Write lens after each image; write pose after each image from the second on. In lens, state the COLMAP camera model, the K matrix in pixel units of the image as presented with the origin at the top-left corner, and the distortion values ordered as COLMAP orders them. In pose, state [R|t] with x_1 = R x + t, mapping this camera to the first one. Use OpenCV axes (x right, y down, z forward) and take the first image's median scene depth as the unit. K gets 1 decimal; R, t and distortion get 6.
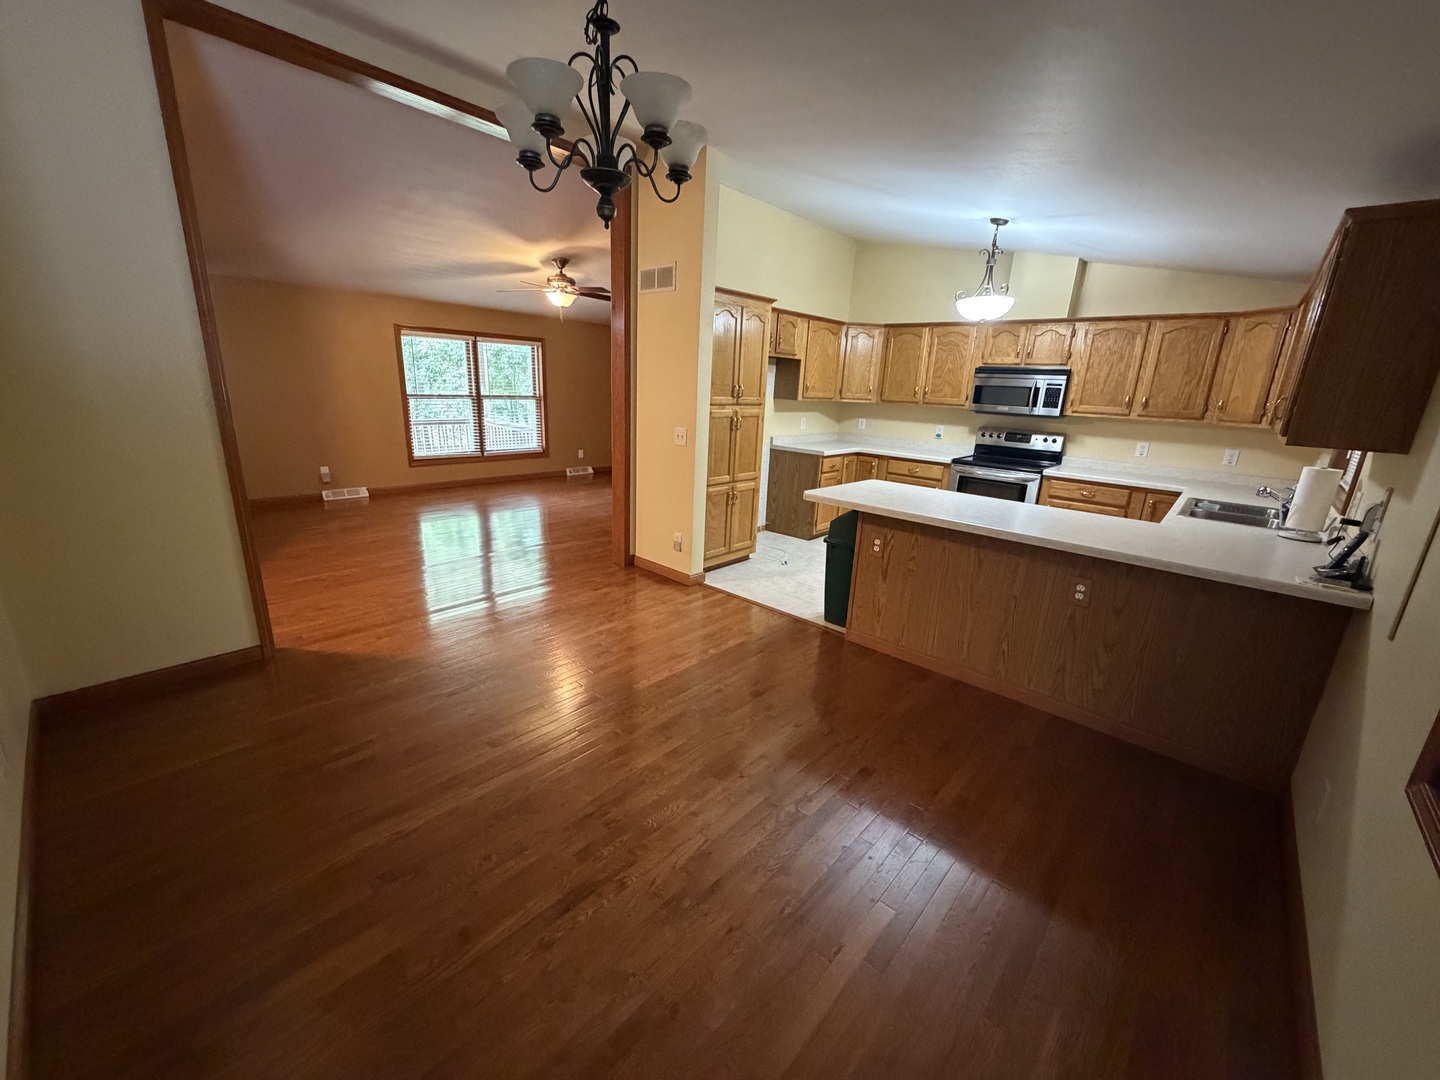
lens RADIAL K [[575.8, 0, 720.4], [0, 575.8, 541.2], [0, 0, 1]] dist [0.000065, -0.000057]
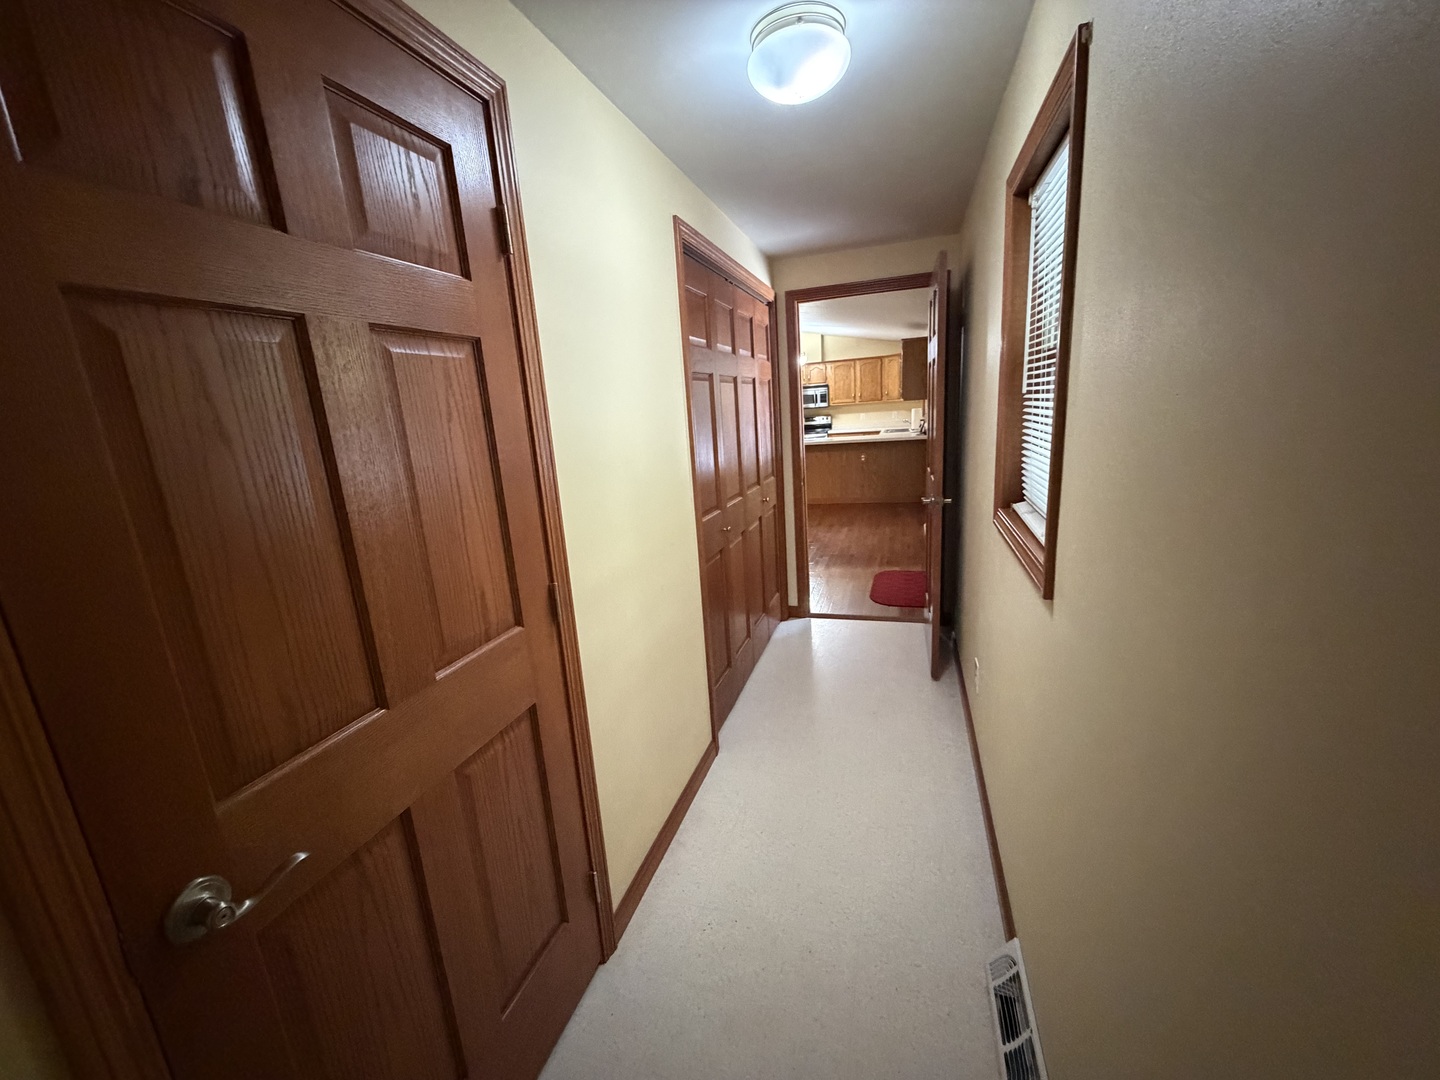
lens RADIAL K [[575.8, 0, 719.0], [0, 575.8, 539.9], [0, 0, 1]] dist [0.000065, -0.000057]
pose [[0.899155, -0.195491, 0.391541, -0.732736], [0.214347, 0.976747, -0.004561, 0.197075], [-0.381545, 0.088027, 0.920149, -0.795732]]
